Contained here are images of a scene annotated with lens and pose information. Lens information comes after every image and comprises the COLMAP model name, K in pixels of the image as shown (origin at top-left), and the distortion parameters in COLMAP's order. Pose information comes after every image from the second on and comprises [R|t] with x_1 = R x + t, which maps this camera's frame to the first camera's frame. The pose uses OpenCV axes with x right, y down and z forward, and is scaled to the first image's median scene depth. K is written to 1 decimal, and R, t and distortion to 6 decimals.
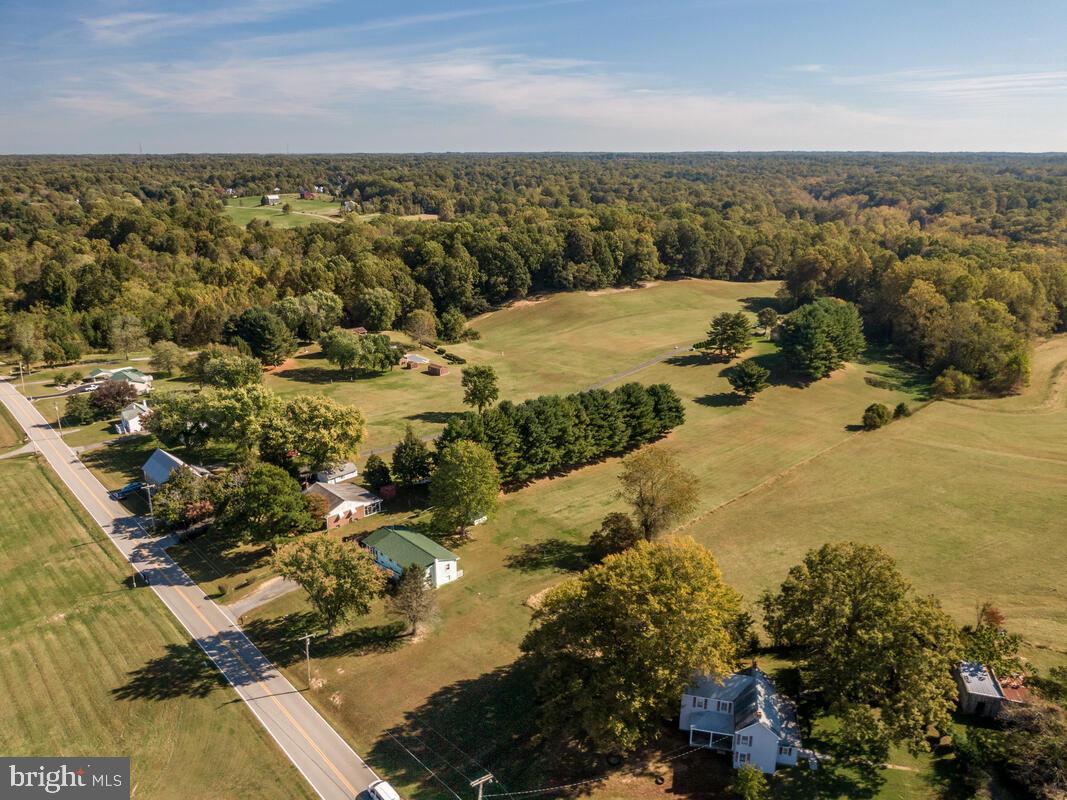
lens RADIAL K [[756.8, 0, 533.5], [0, 756.8, 400.0], [0, 0, 1]] dist [0.031267, -0.047435]
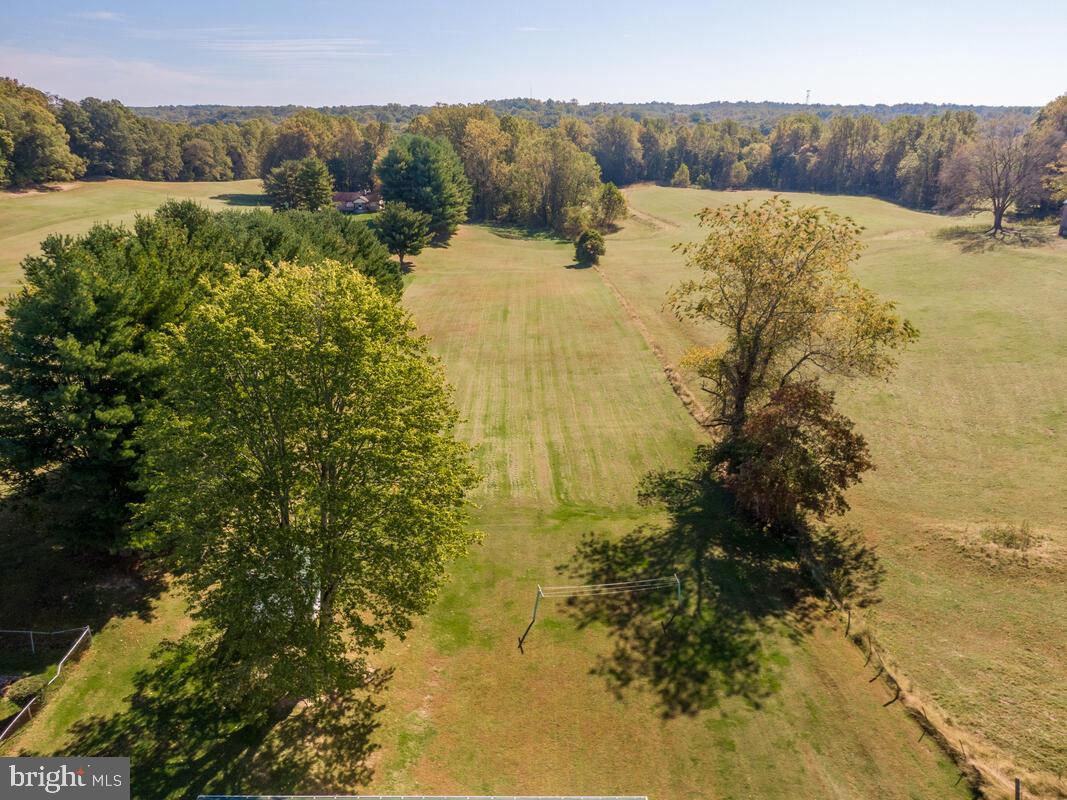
lens RADIAL K [[756.8, 0, 533.5], [0, 756.8, 400.0], [0, 0, 1]] dist [0.031267, -0.047435]
pose [[0.684577, -0.258090, 0.681722, -0.169657], [0.227113, 0.964189, 0.136963, 0.067919], [-0.692658, 0.061066, 0.718677, 0.717319]]
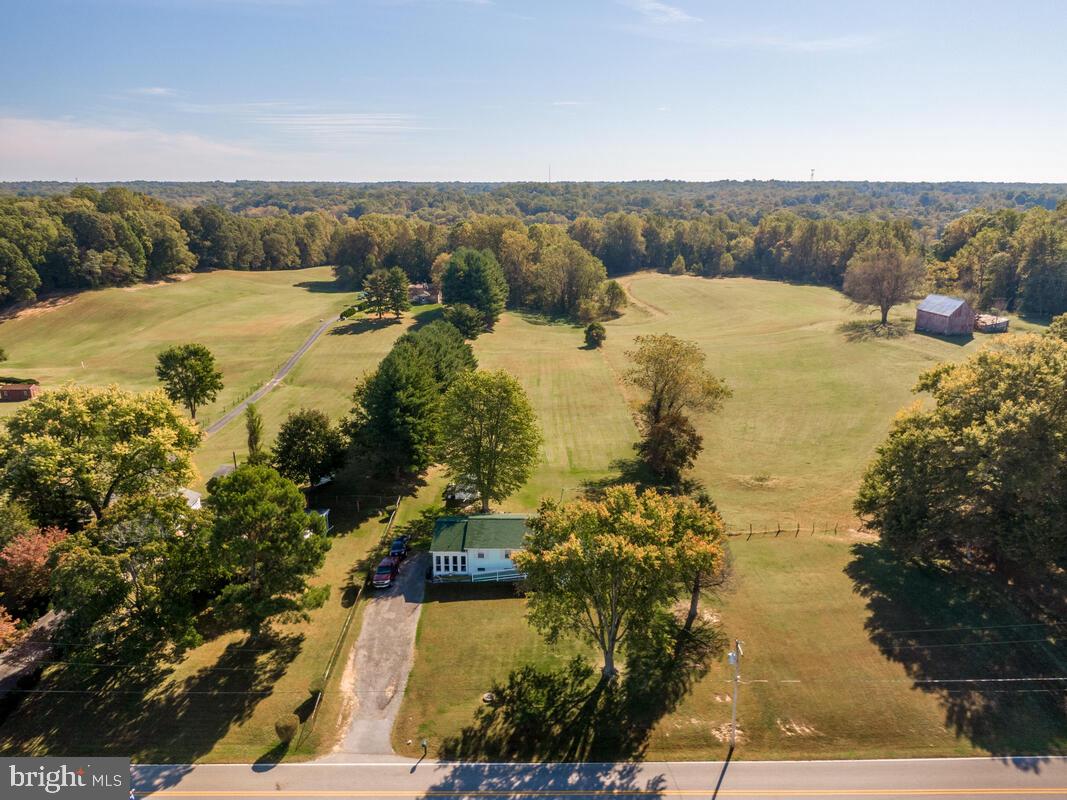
lens RADIAL K [[756.8, 0, 533.5], [0, 756.8, 400.0], [0, 0, 1]] dist [0.031267, -0.047435]
pose [[0.700958, -0.195018, 0.686022, -0.459988], [0.221469, 0.973856, 0.050551, 0.049975], [-0.677945, 0.116498, 0.725823, 0.438657]]
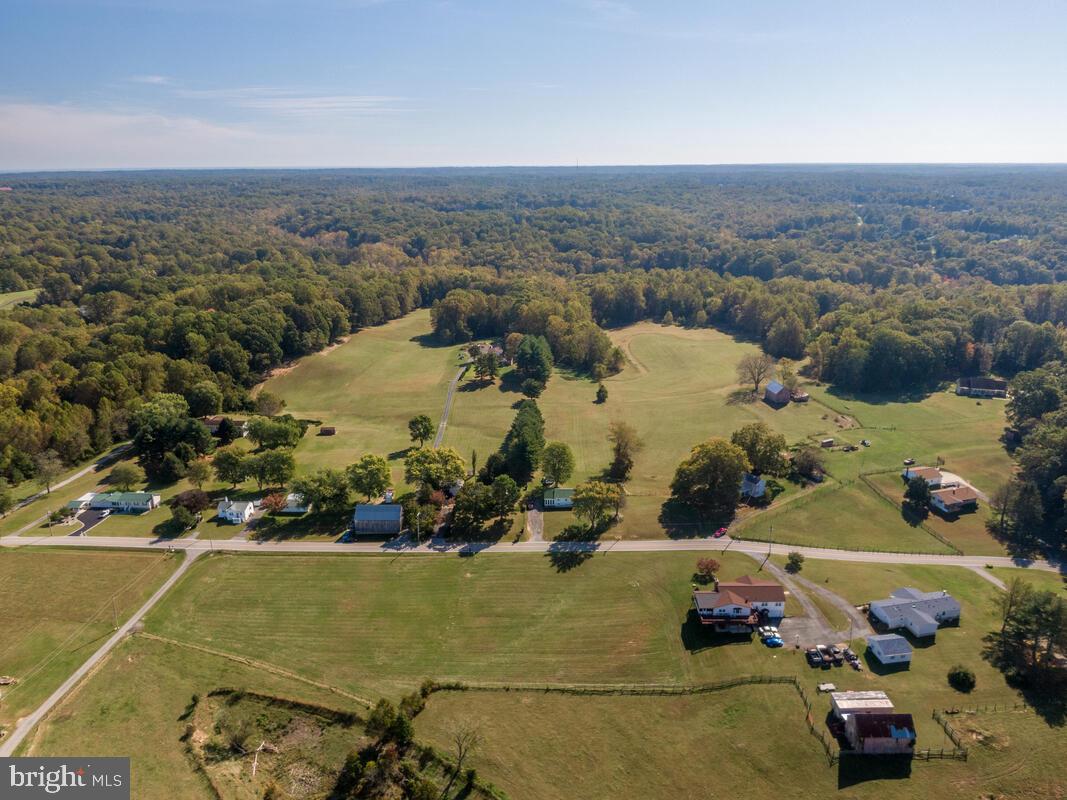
lens RADIAL K [[756.8, 0, 533.5], [0, 756.8, 400.0], [0, 0, 1]] dist [0.031267, -0.047435]
pose [[0.724935, -0.209392, 0.656219, -1.291591], [0.219179, 0.973282, 0.068432, -0.185744], [-0.653016, 0.094221, 0.751461, -0.449650]]
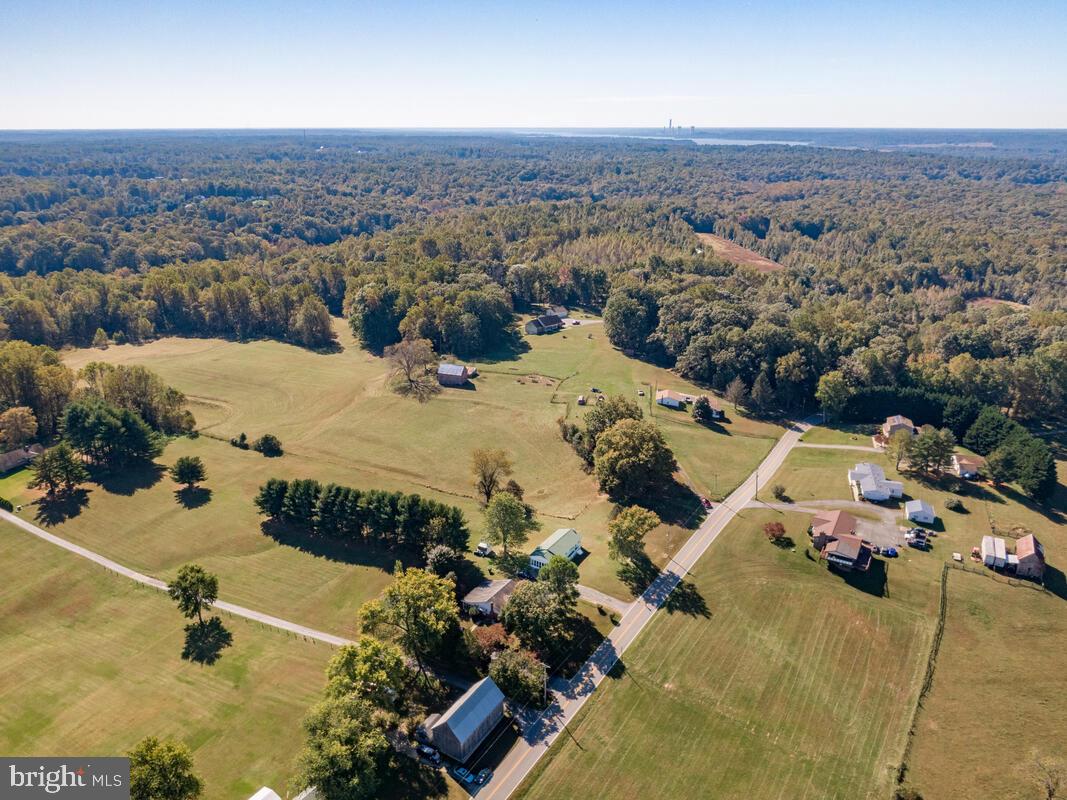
lens RADIAL K [[756.8, 0, 533.5], [0, 756.8, 400.0], [0, 0, 1]] dist [0.031267, -0.047435]
pose [[-0.253985, -0.329728, 0.909269, -1.304636], [0.301979, 0.866069, 0.398414, -0.642194], [-0.918858, 0.375771, -0.120398, 0.931838]]
